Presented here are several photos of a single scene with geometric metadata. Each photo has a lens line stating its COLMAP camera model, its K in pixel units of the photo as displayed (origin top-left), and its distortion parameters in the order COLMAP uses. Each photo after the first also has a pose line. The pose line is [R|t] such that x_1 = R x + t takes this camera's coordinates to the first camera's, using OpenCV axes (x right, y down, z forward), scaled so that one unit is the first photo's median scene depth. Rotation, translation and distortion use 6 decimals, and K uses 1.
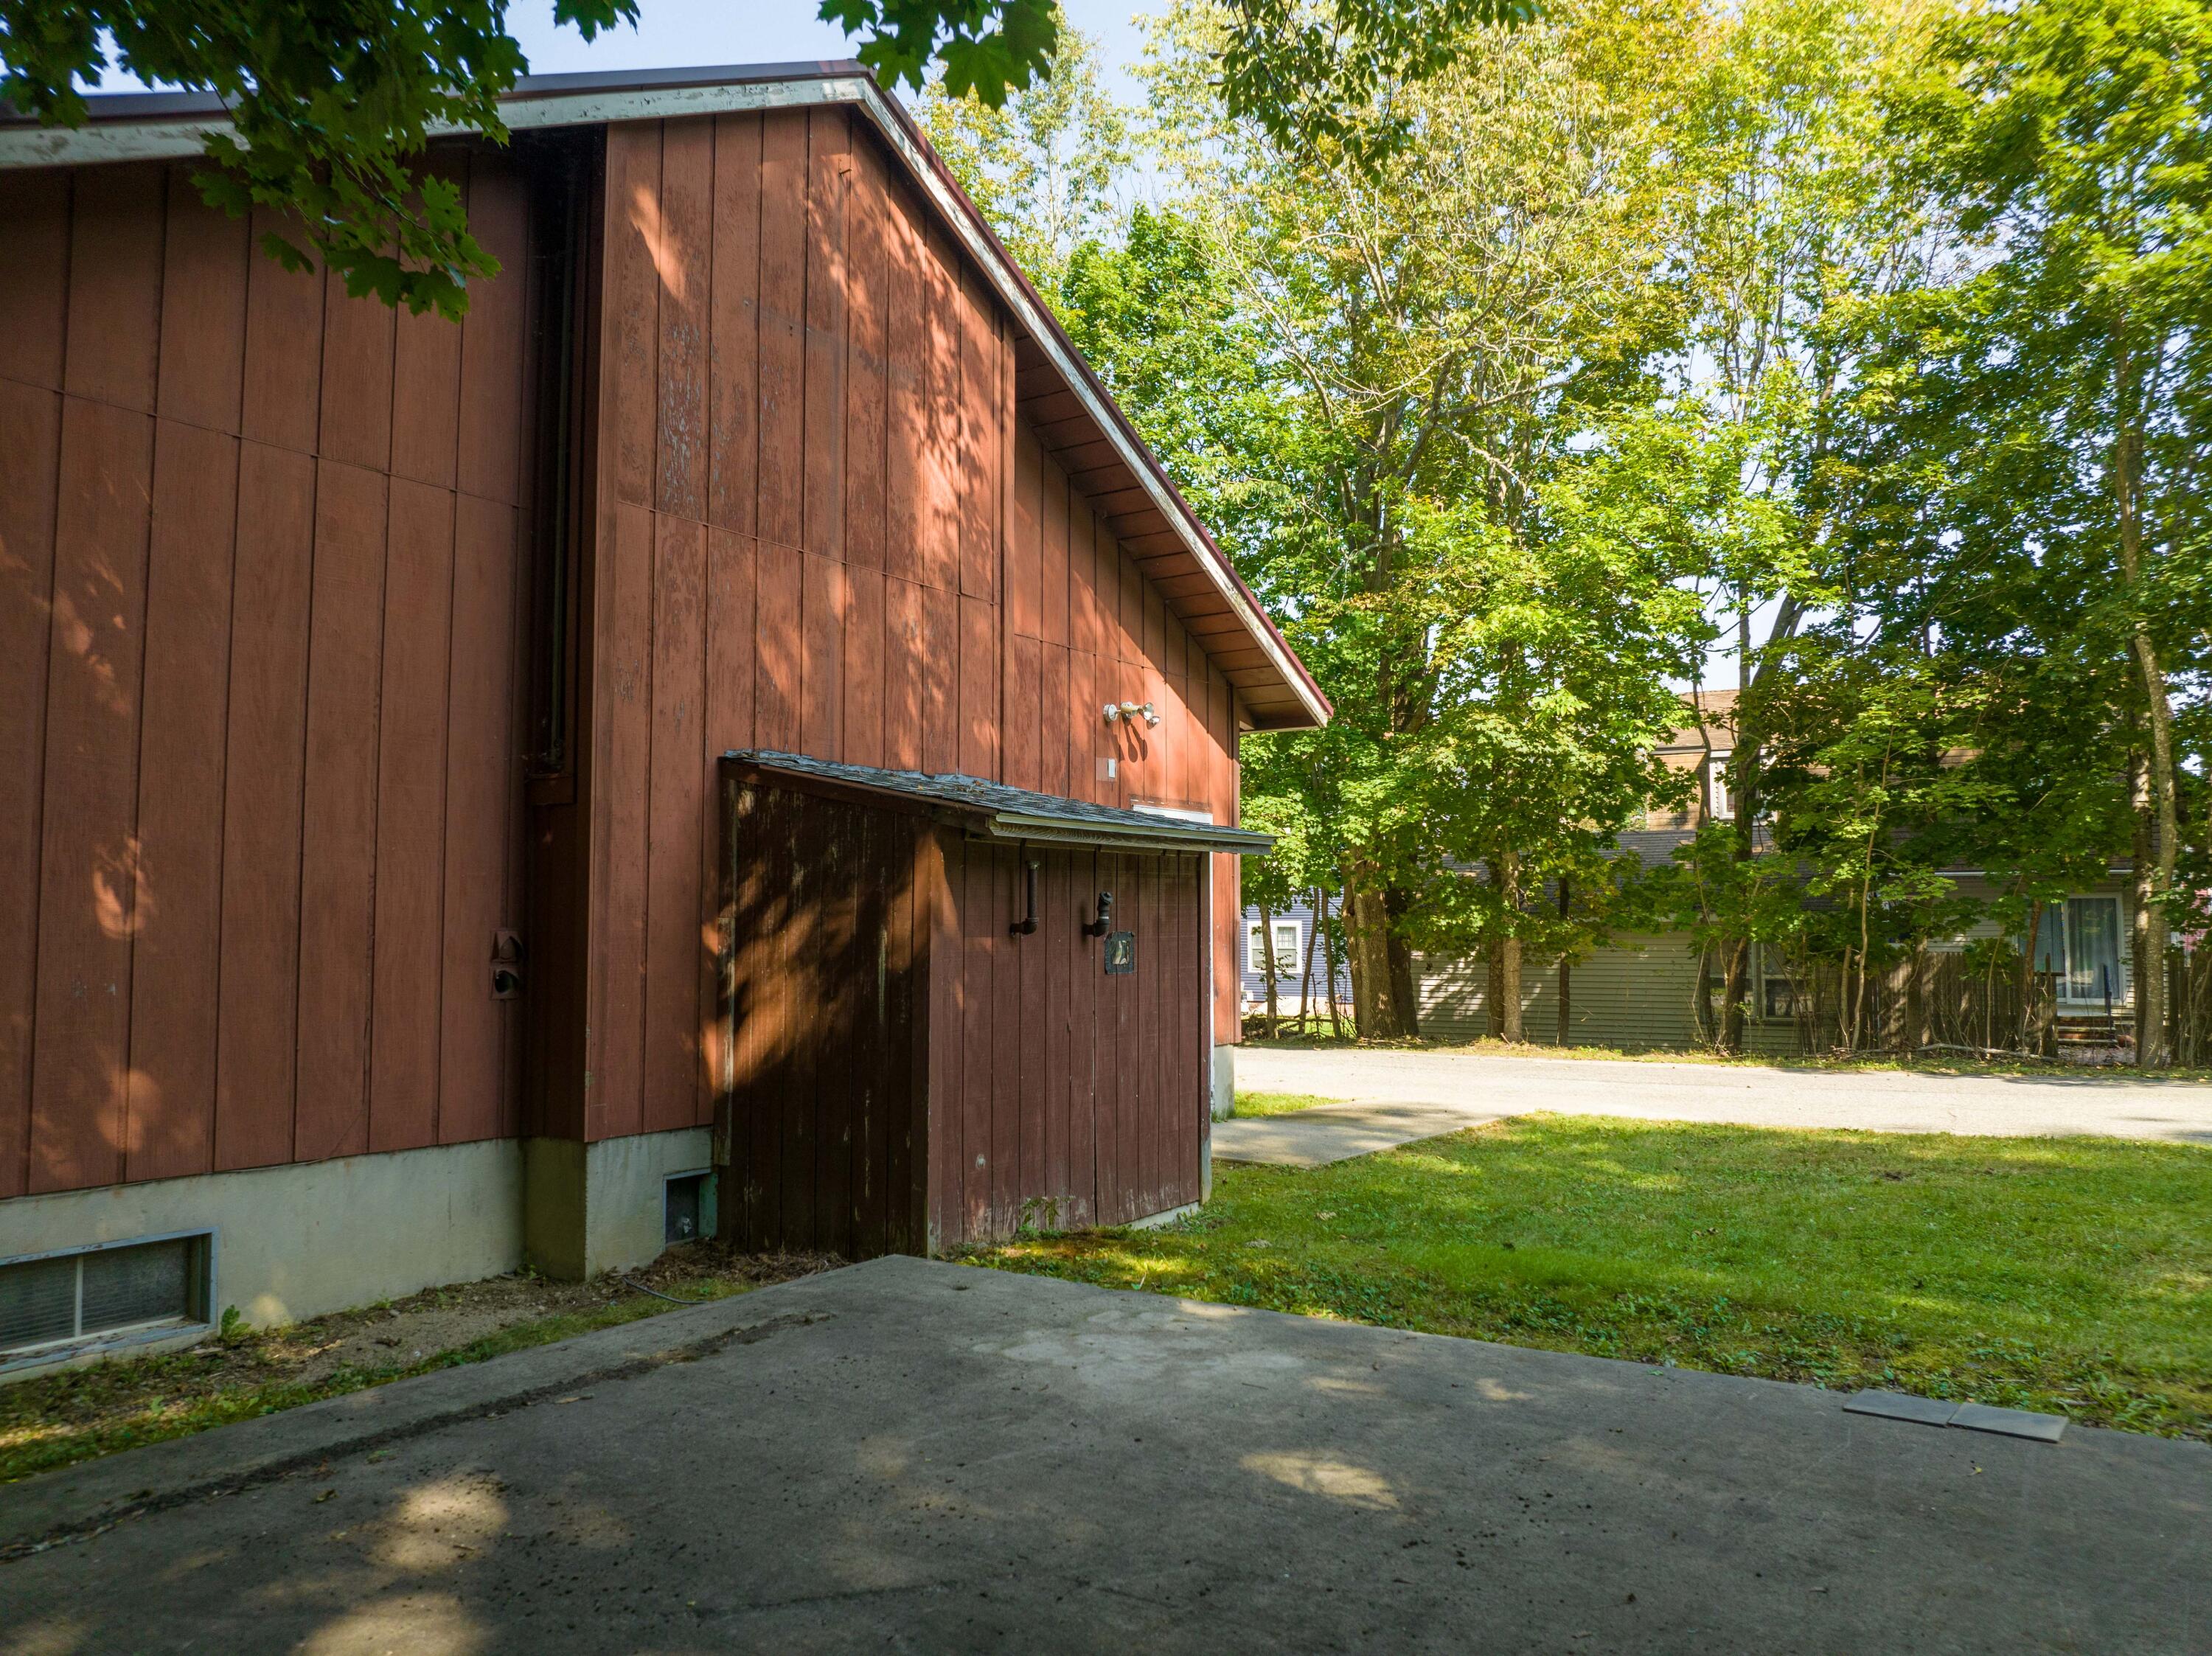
lens RADIAL K [[1560.2, 0, 1112.3], [0, 1560.2, 831.3], [0, 0, 1]] dist [-0.039977, 0.011066]
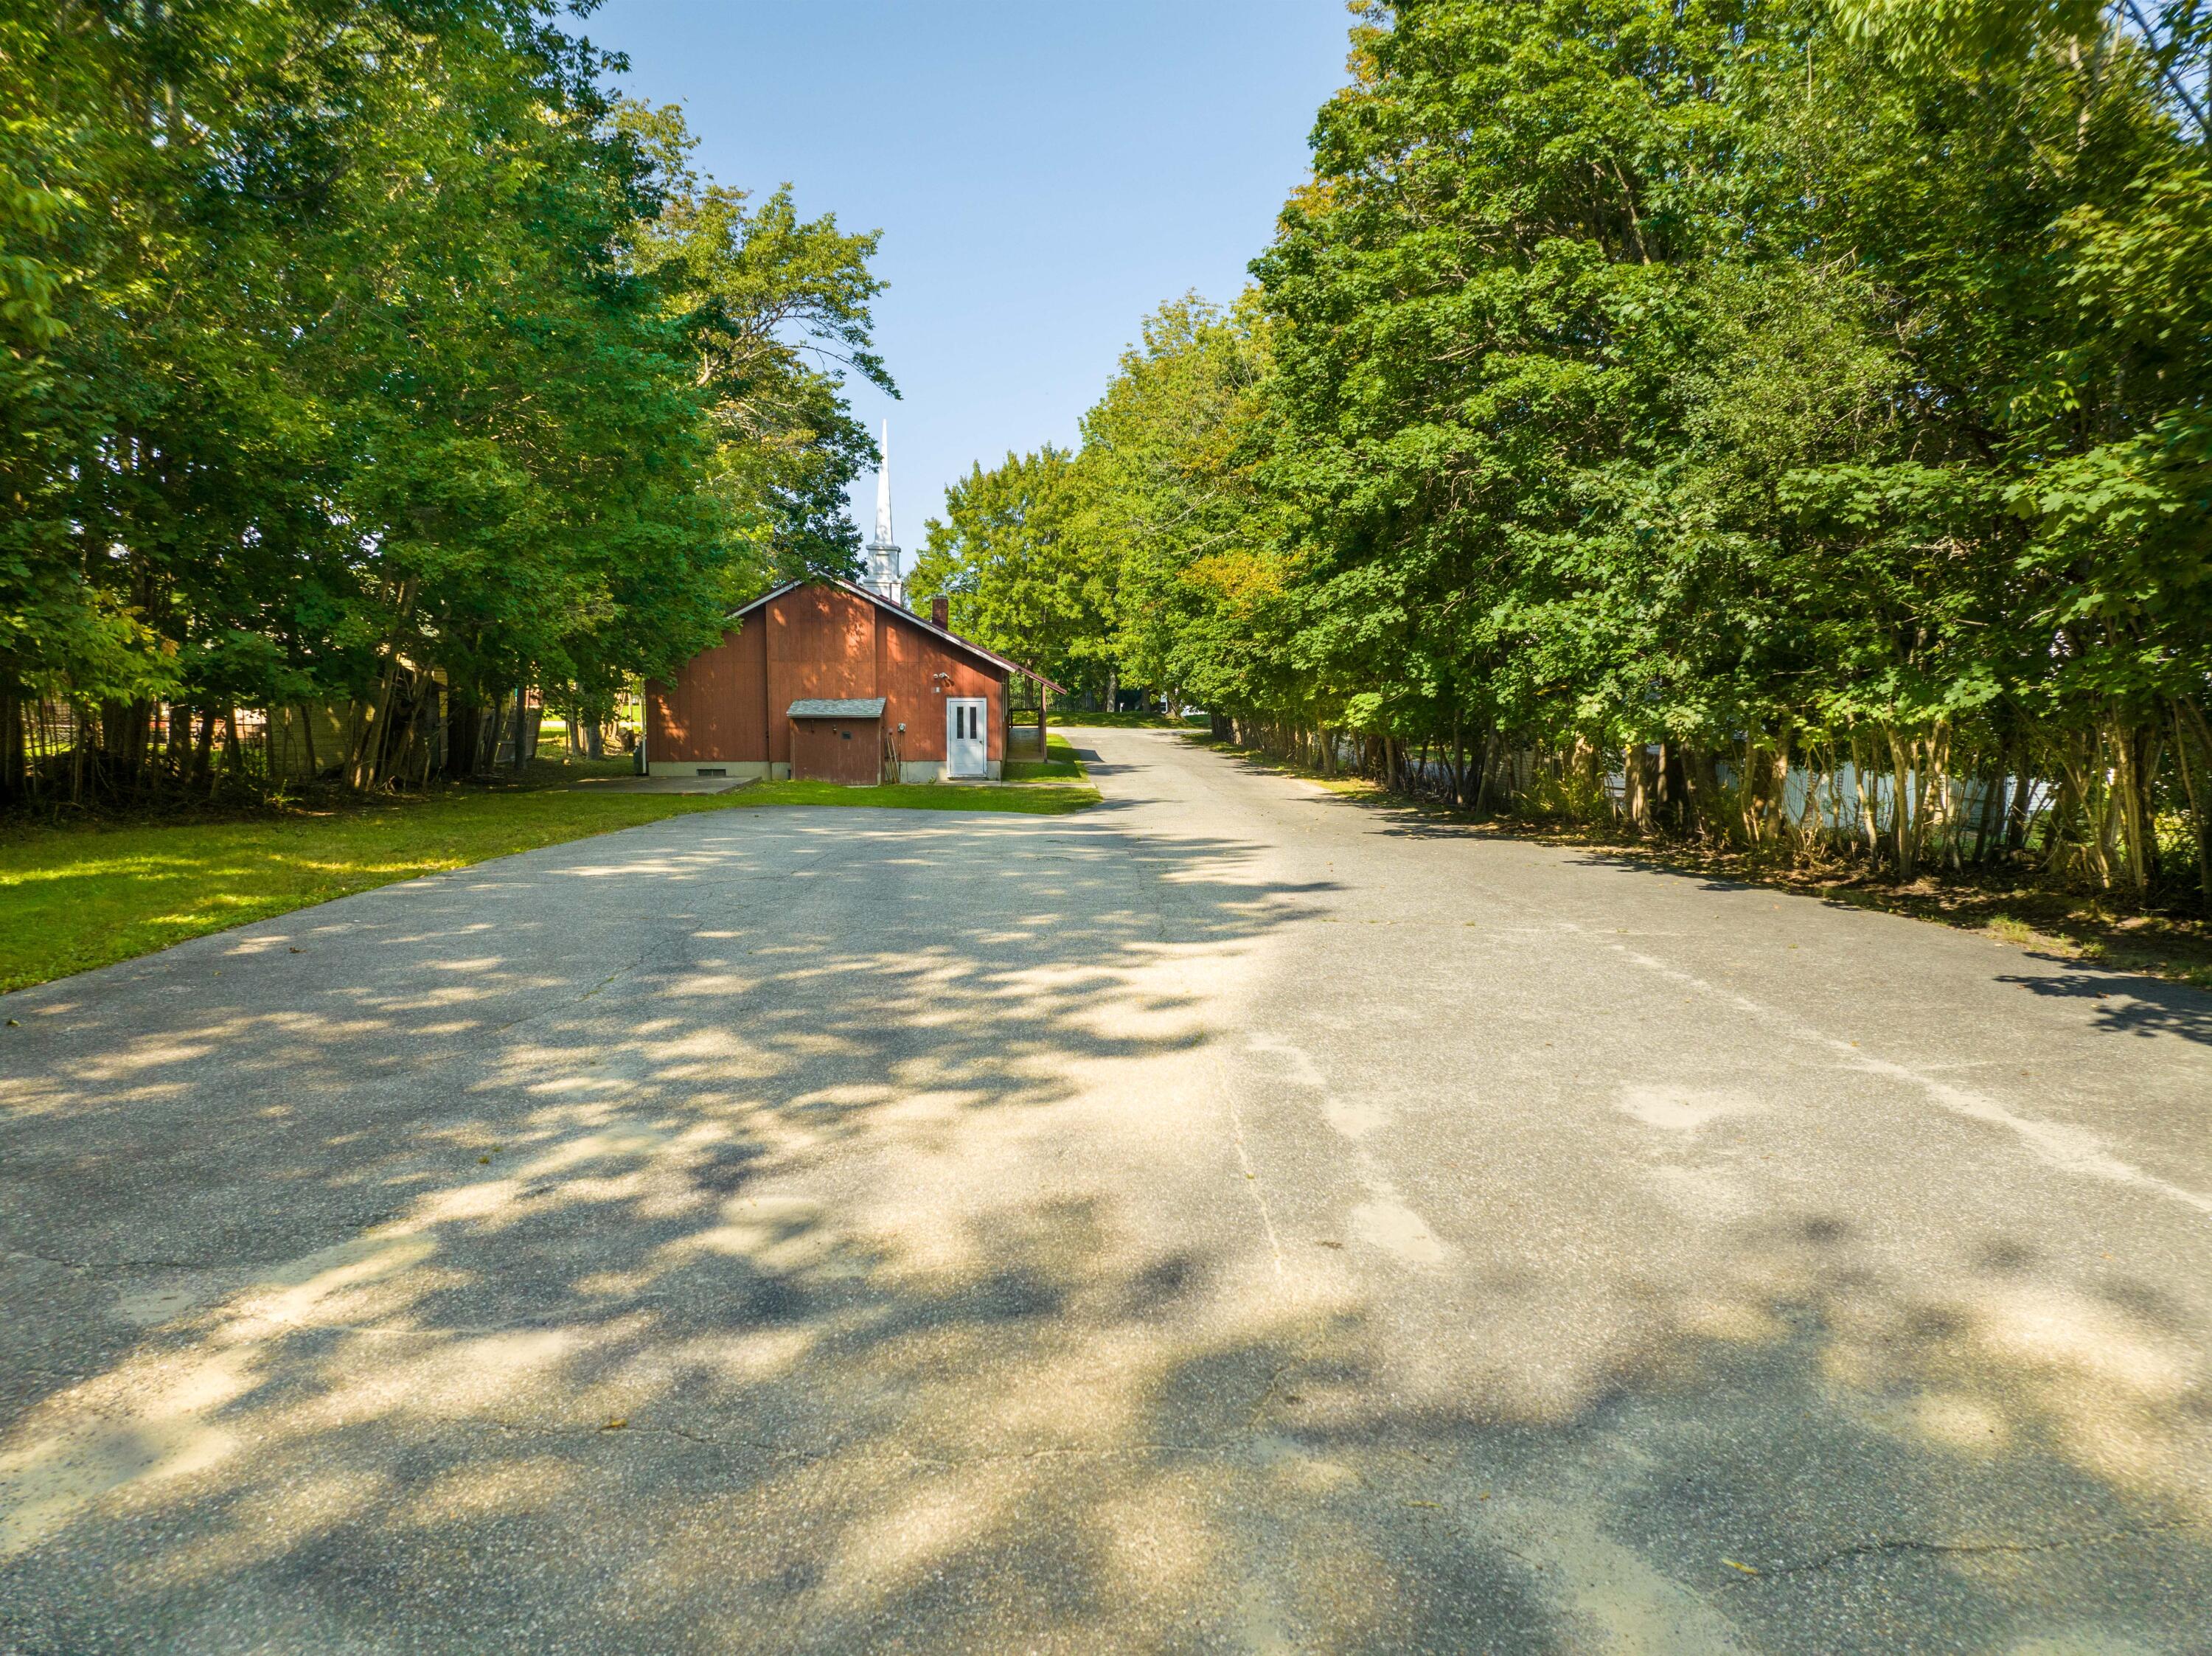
lens RADIAL K [[1560.2, 0, 1121.8], [0, 1560.2, 818.9], [0, 0, 1]] dist [-0.039977, 0.011066]
pose [[0.603502, 0.073996, -0.793921, 6.265759], [0.047833, 0.990532, 0.128681, -0.364769], [0.795926, -0.115635, 0.594248, -1.905688]]
